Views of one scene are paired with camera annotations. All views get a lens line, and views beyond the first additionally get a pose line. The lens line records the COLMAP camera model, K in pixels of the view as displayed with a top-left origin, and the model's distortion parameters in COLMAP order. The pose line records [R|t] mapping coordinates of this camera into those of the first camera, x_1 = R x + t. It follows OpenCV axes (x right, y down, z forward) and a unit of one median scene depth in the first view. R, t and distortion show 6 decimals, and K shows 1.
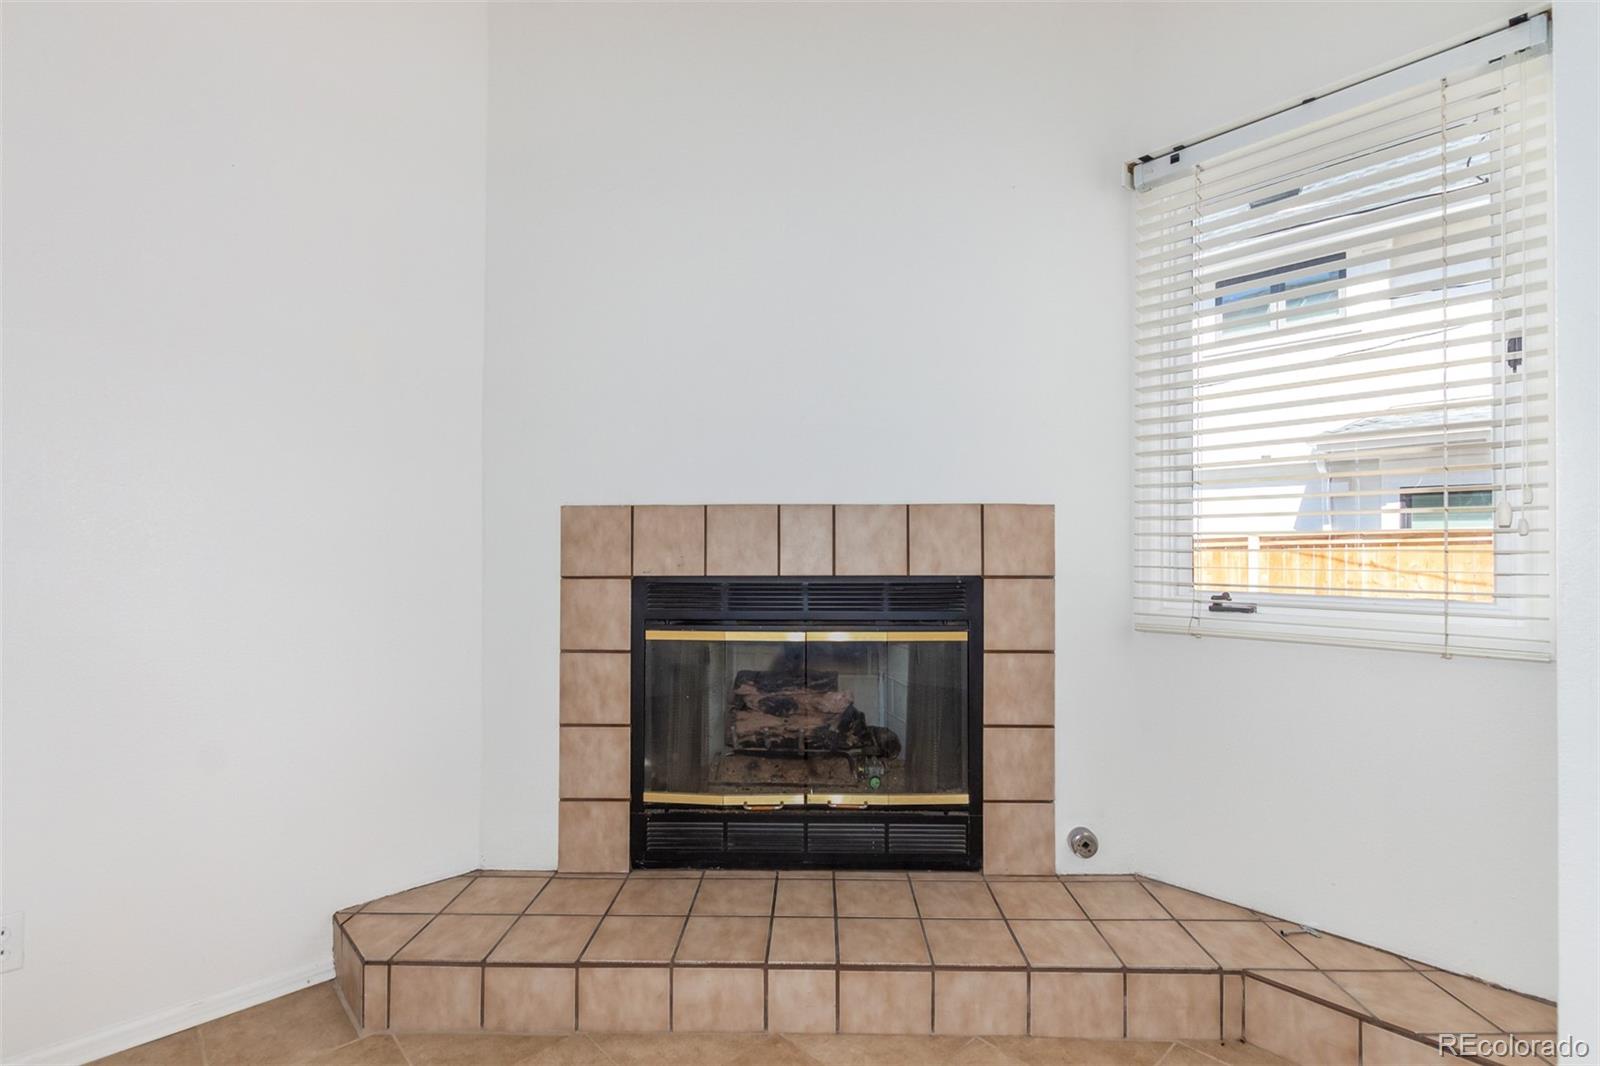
lens RADIAL K [[739.5, 0, 813.1], [0, 739.5, 535.3], [0, 0, 1]] dist [0.010130, -0.005548]
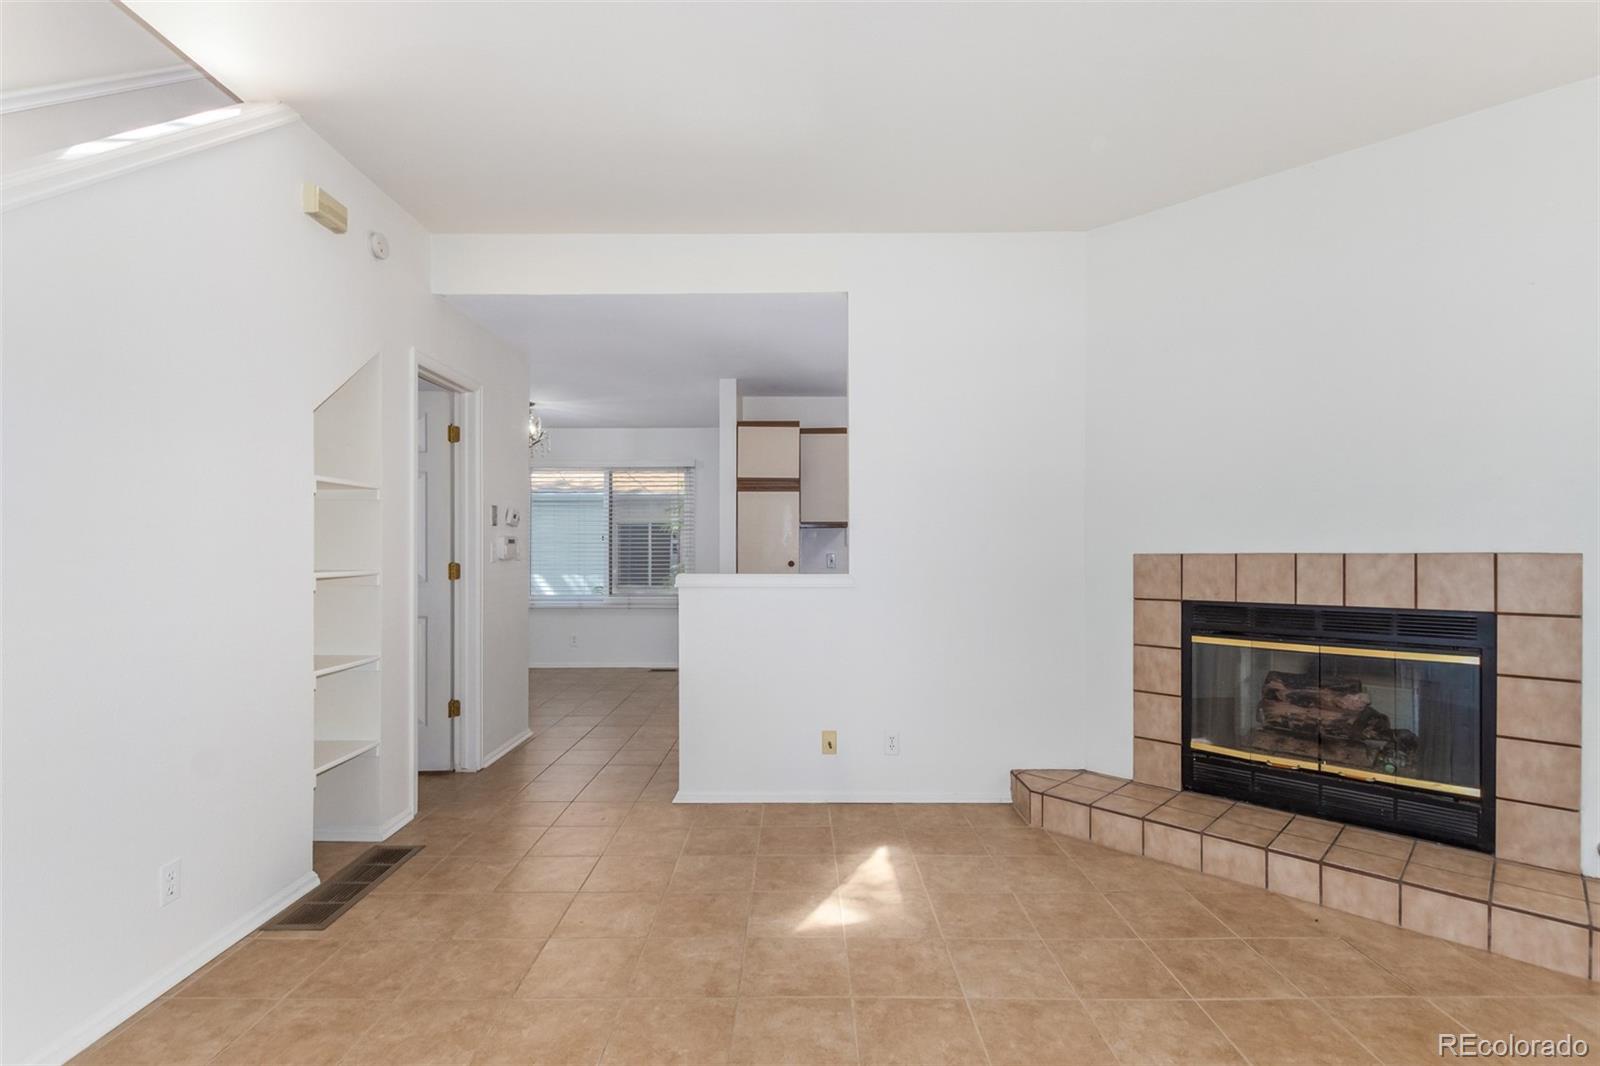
lens RADIAL K [[739.5, 0, 792.2], [0, 739.5, 557.0], [0, 0, 1]] dist [0.010130, -0.005548]
pose [[0.714411, 0.002531, -0.699722, 0.255845], [0.014166, 0.999736, 0.018080, -0.073550], [0.699583, -0.022828, 0.714187, -0.667168]]
